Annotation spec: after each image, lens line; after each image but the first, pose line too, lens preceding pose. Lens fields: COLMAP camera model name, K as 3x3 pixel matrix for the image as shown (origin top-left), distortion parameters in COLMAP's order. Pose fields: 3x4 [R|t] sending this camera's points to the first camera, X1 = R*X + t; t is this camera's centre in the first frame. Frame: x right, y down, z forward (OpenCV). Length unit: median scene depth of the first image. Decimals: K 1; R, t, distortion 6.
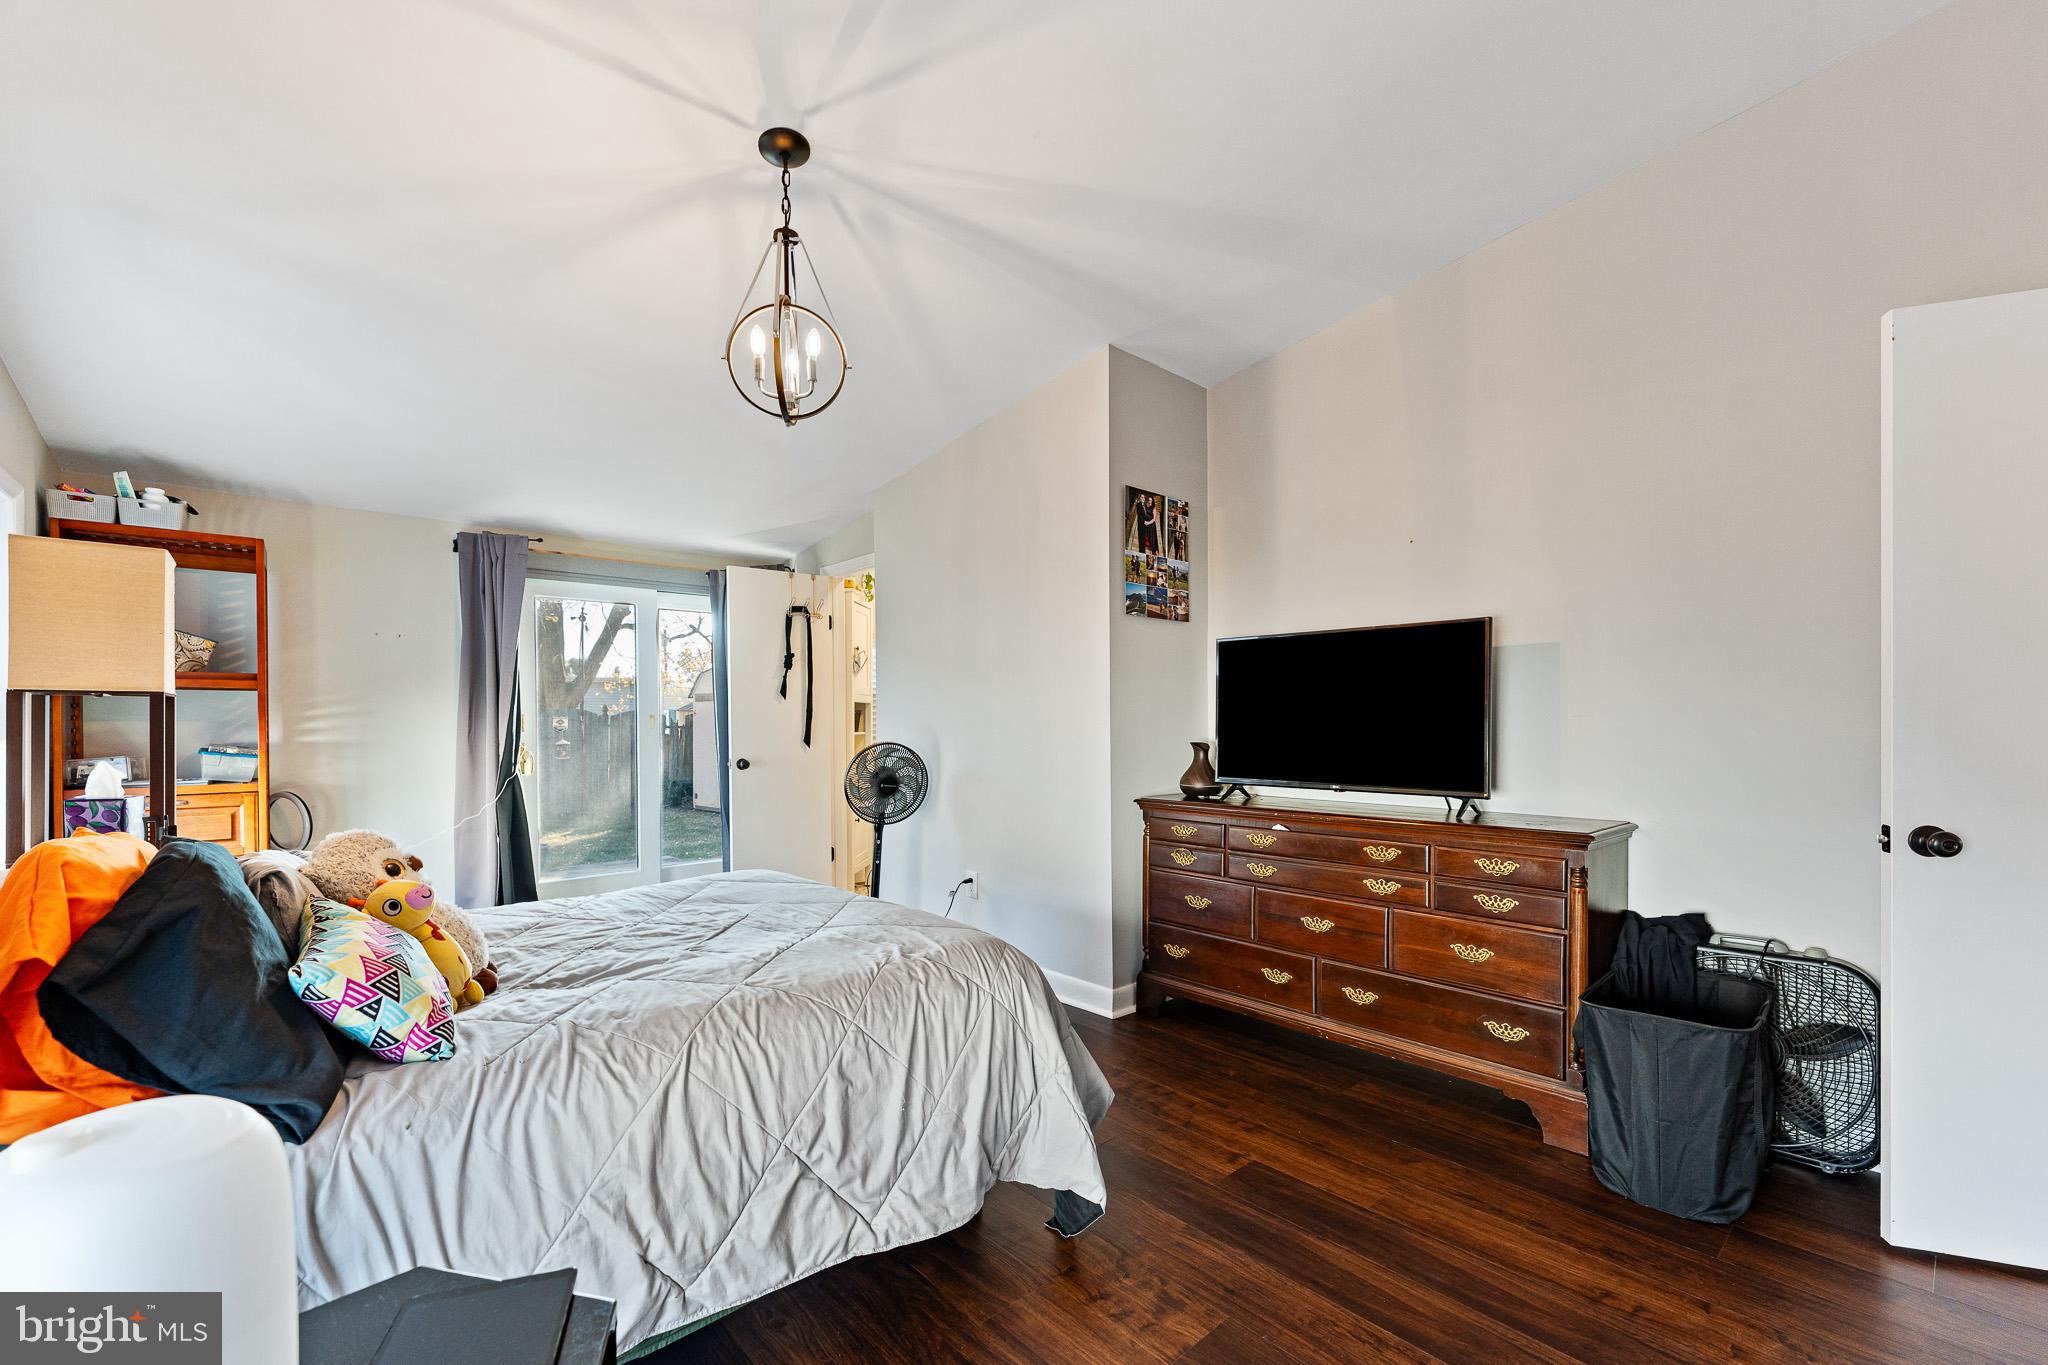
lens RADIAL K [[847.7, 0, 1022.0], [0, 847.7, 728.8], [0, 0, 1]] dist [-0.001308, -0.000273]
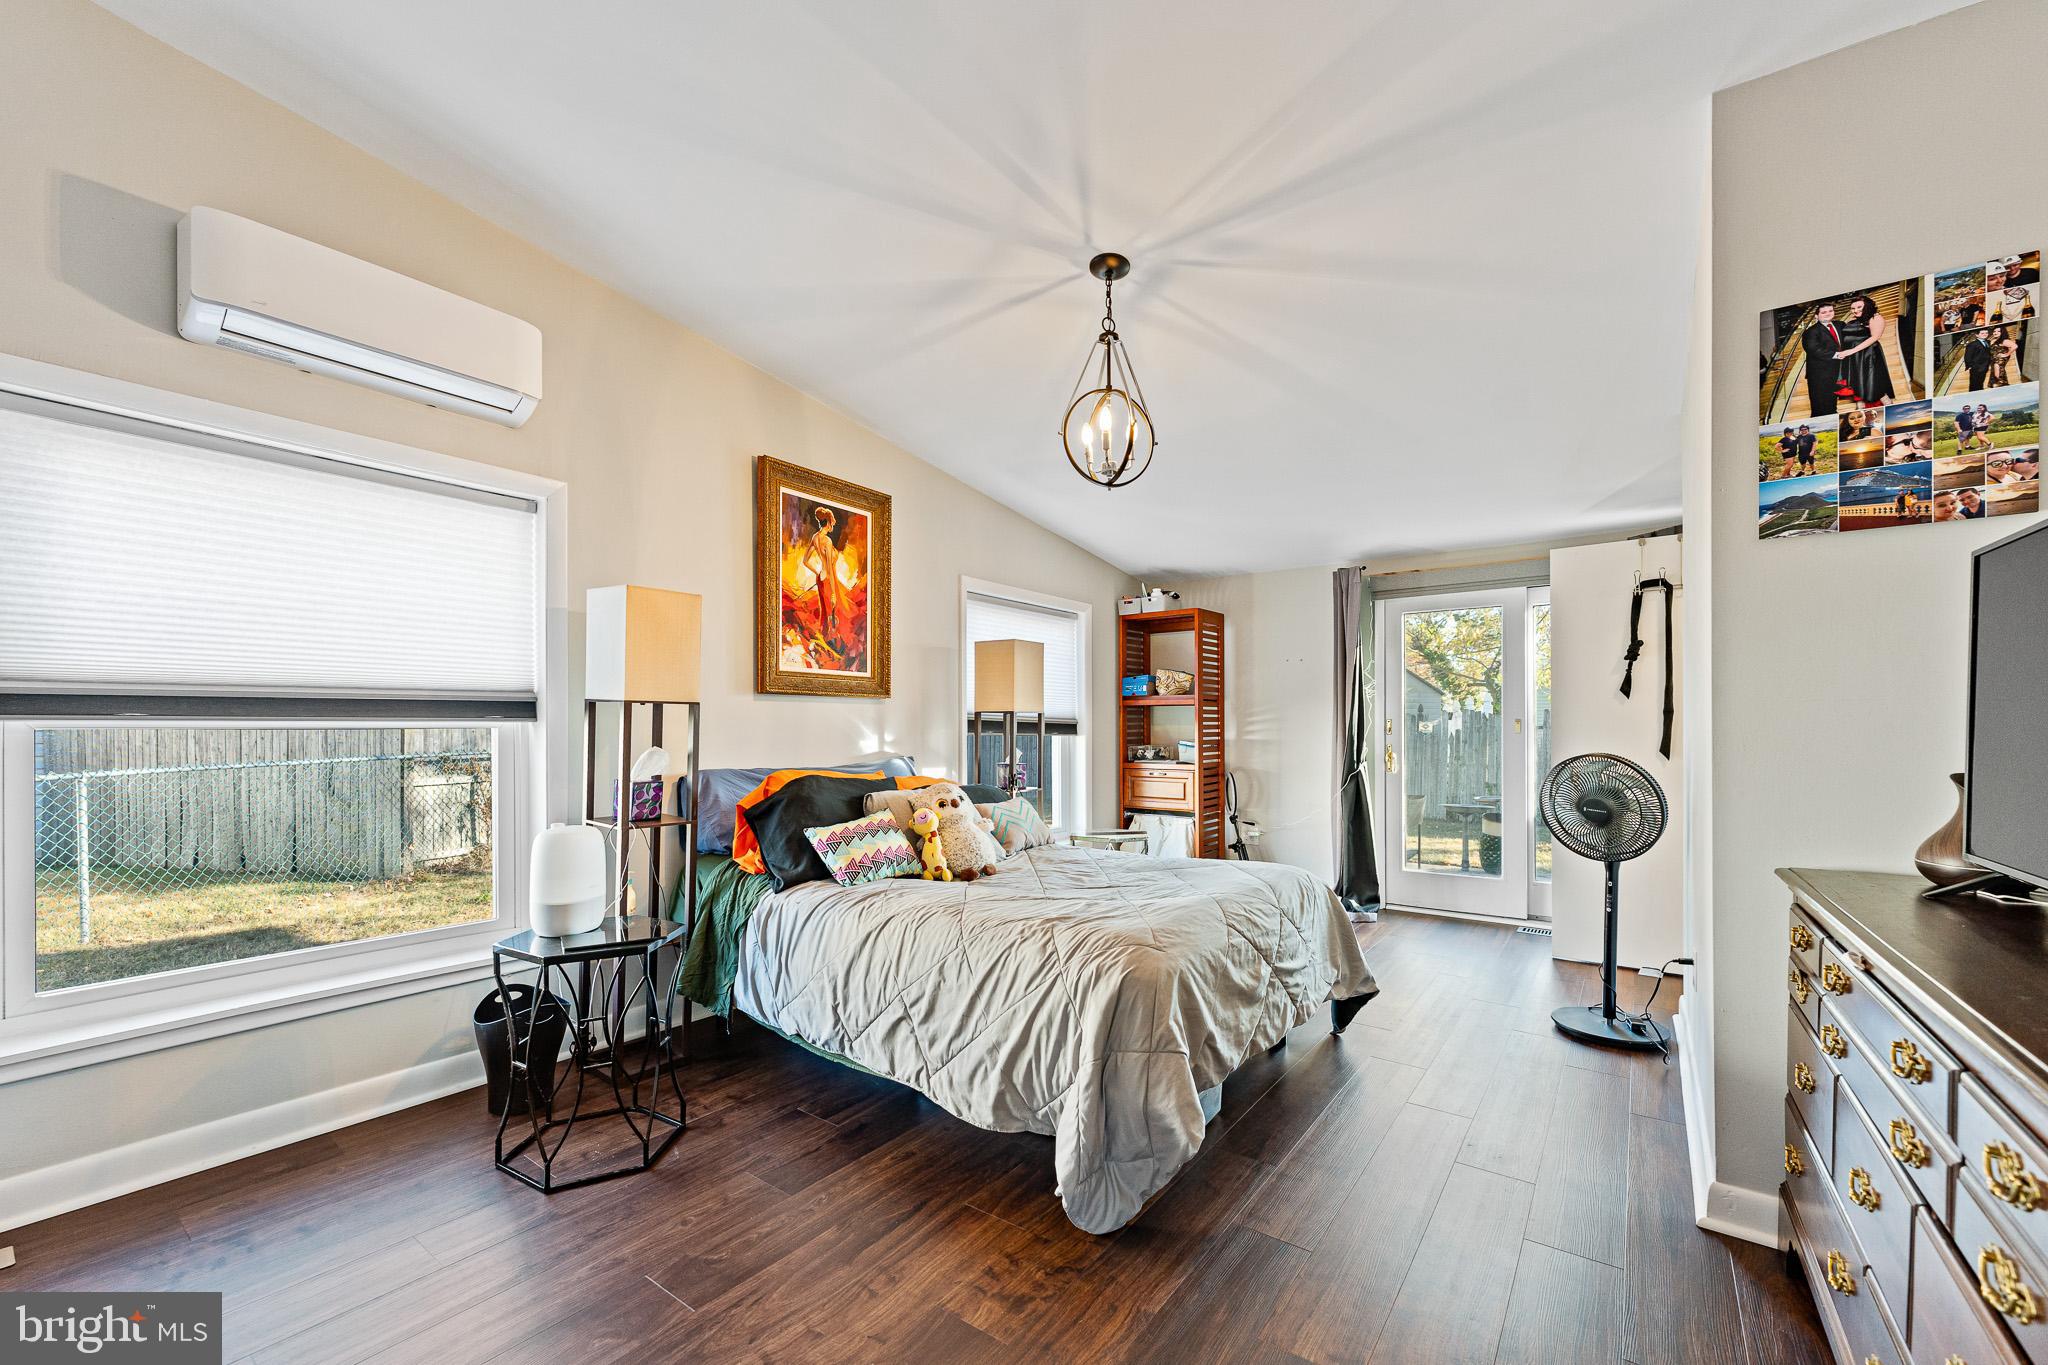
lens RADIAL K [[840.4, 0, 1027.9], [0, 840.4, 731.8], [0, 0, 1]] dist [-0.000154, 0.000002]
pose [[0.195457, 0.009359, -0.980668, 0.559049], [-0.007565, 0.999939, 0.008035, -0.007099], [0.980683, 0.005848, 0.195516, 0.394882]]
